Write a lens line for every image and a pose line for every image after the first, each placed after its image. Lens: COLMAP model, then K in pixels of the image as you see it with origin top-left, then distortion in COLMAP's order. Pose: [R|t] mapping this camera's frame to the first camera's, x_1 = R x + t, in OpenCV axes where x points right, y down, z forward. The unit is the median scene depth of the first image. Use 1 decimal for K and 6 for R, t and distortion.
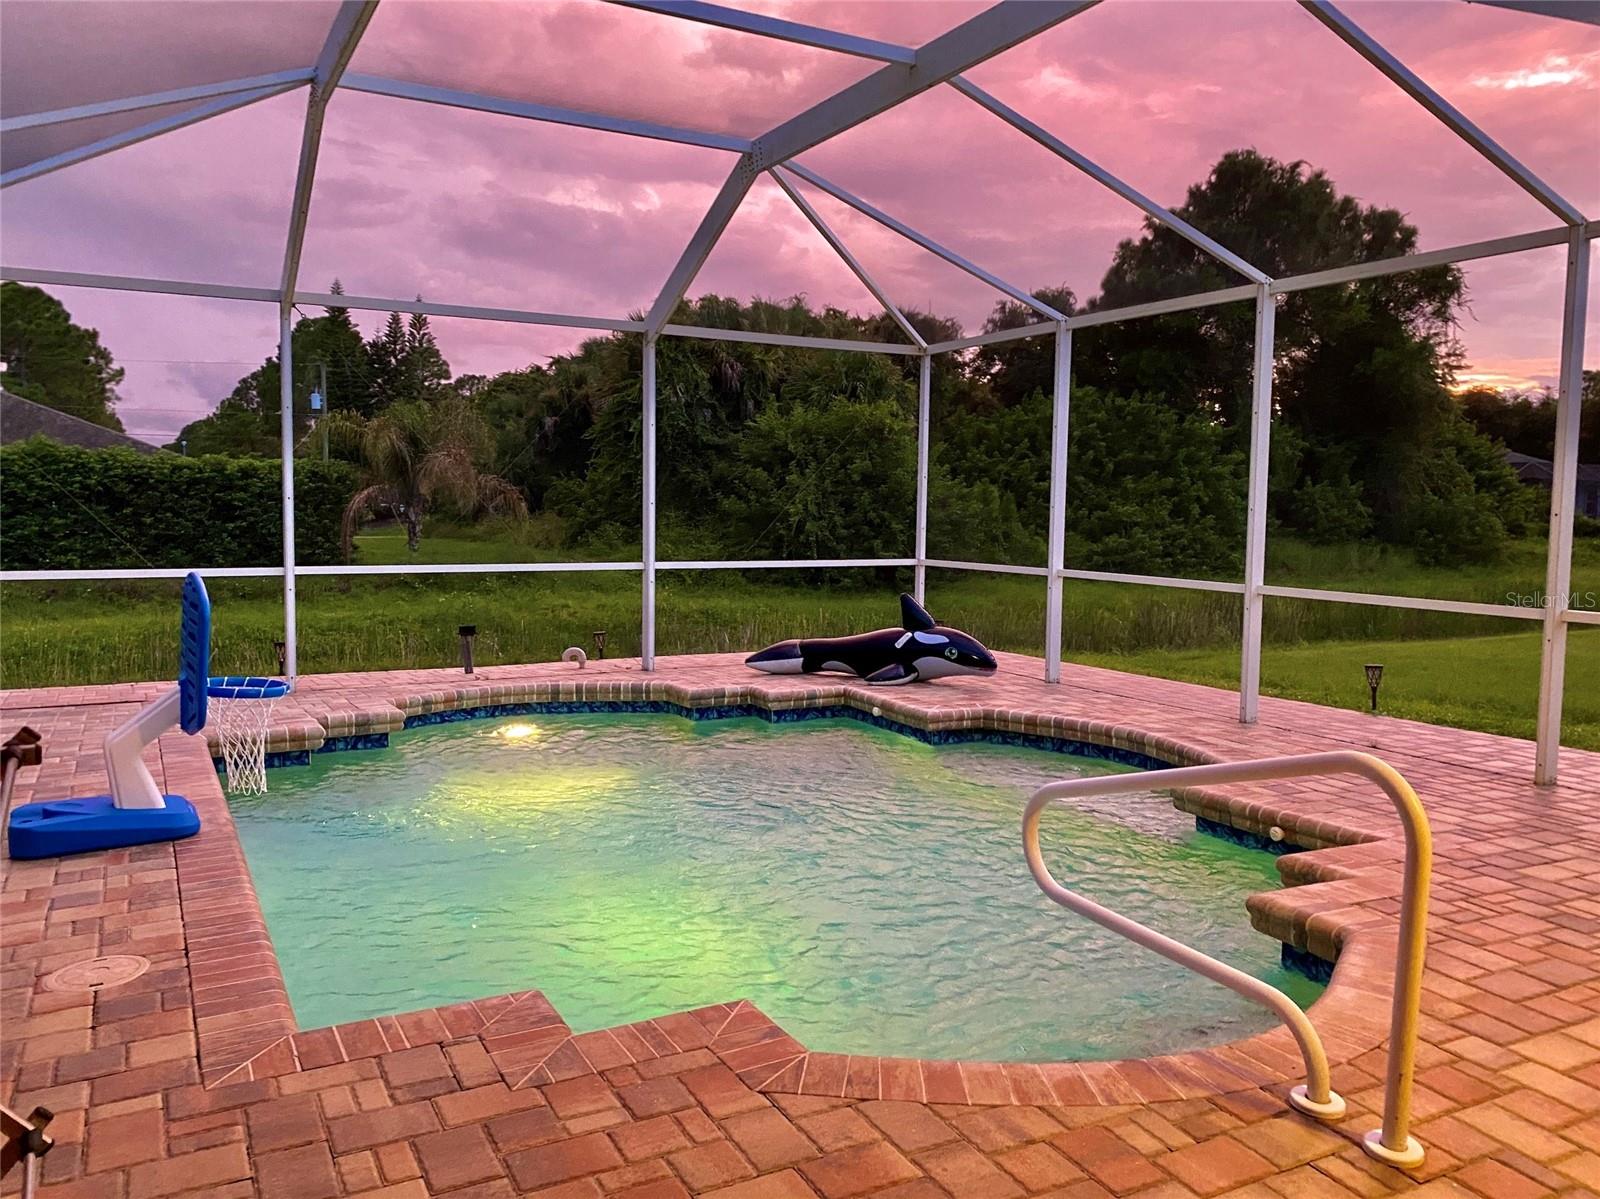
lens RADIAL K [[1217.8, 0, 792.6], [0, 1217.8, 589.1], [0, 0, 1]] dist [0.012040, -0.007226]
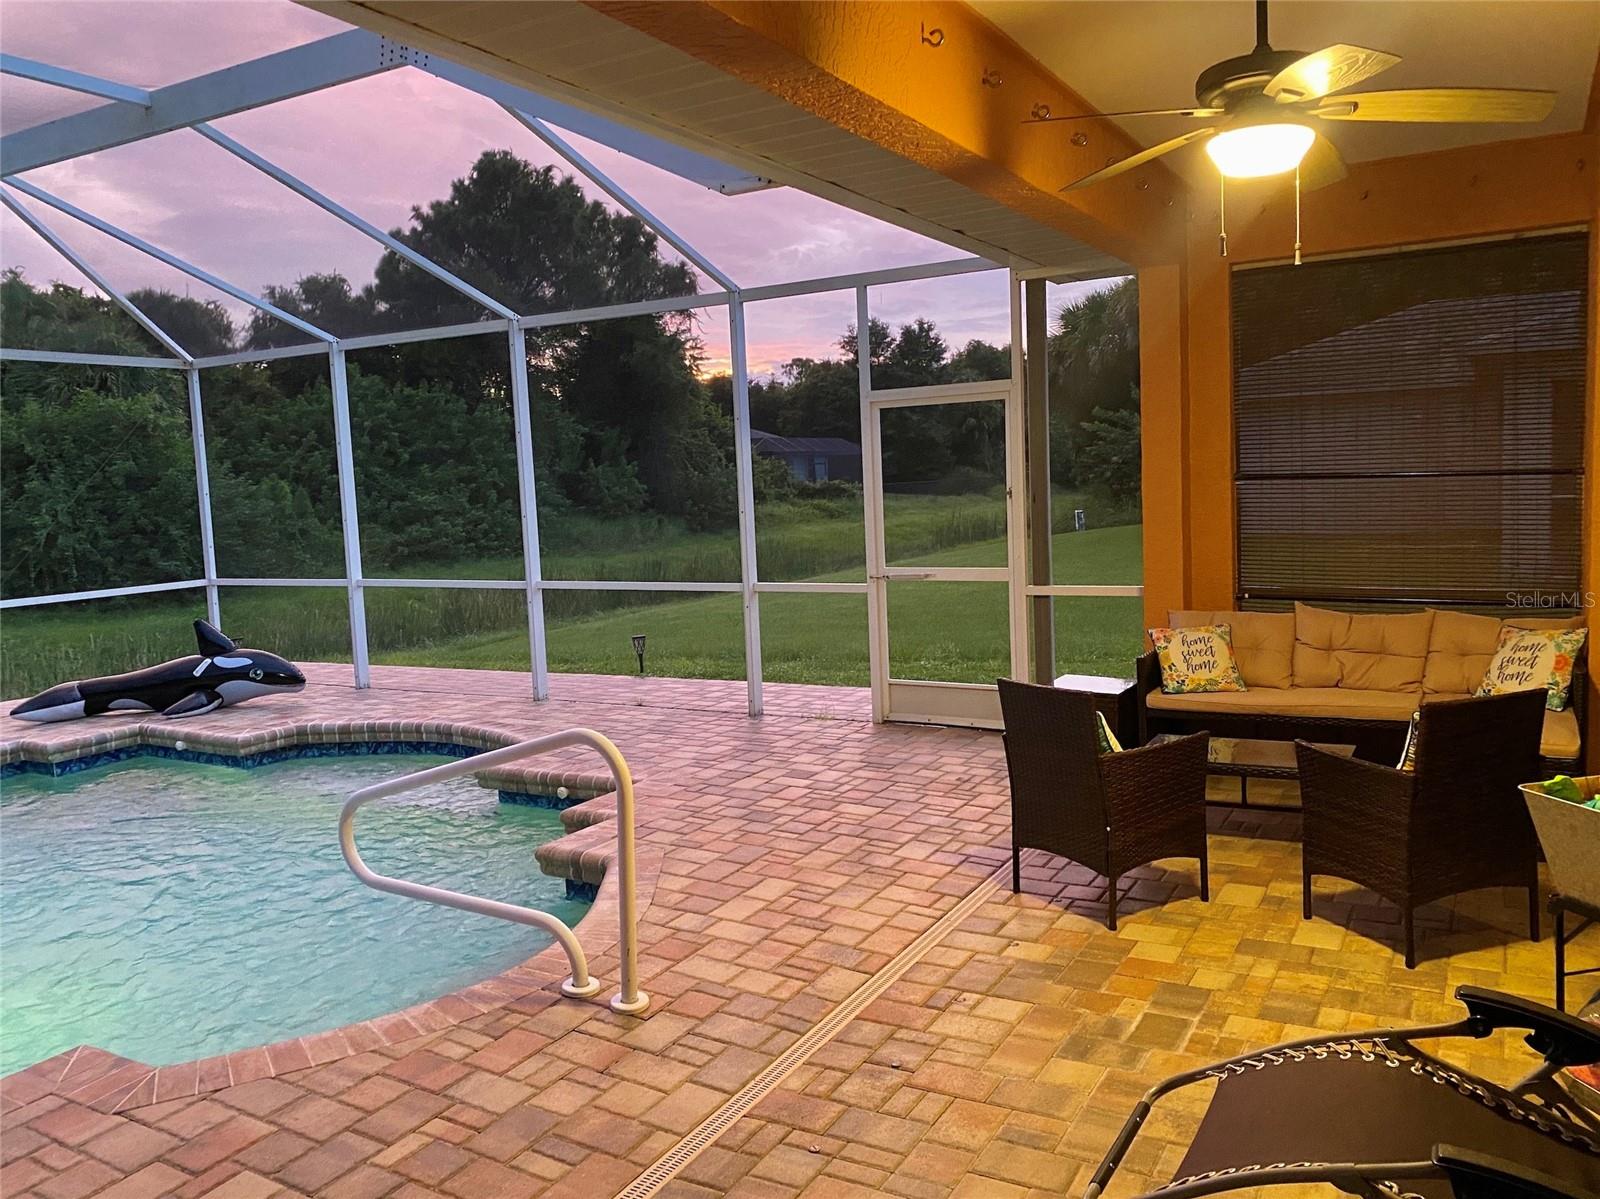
lens RADIAL K [[1217.8, 0, 792.6], [0, 1217.8, 589.1], [0, 0, 1]] dist [0.012040, -0.007226]
pose [[0.847866, -0.104335, 0.519843, -0.011855], [0.096307, 0.994443, 0.042513, -0.020952], [-0.521390, 0.014020, 0.853203, -0.107982]]
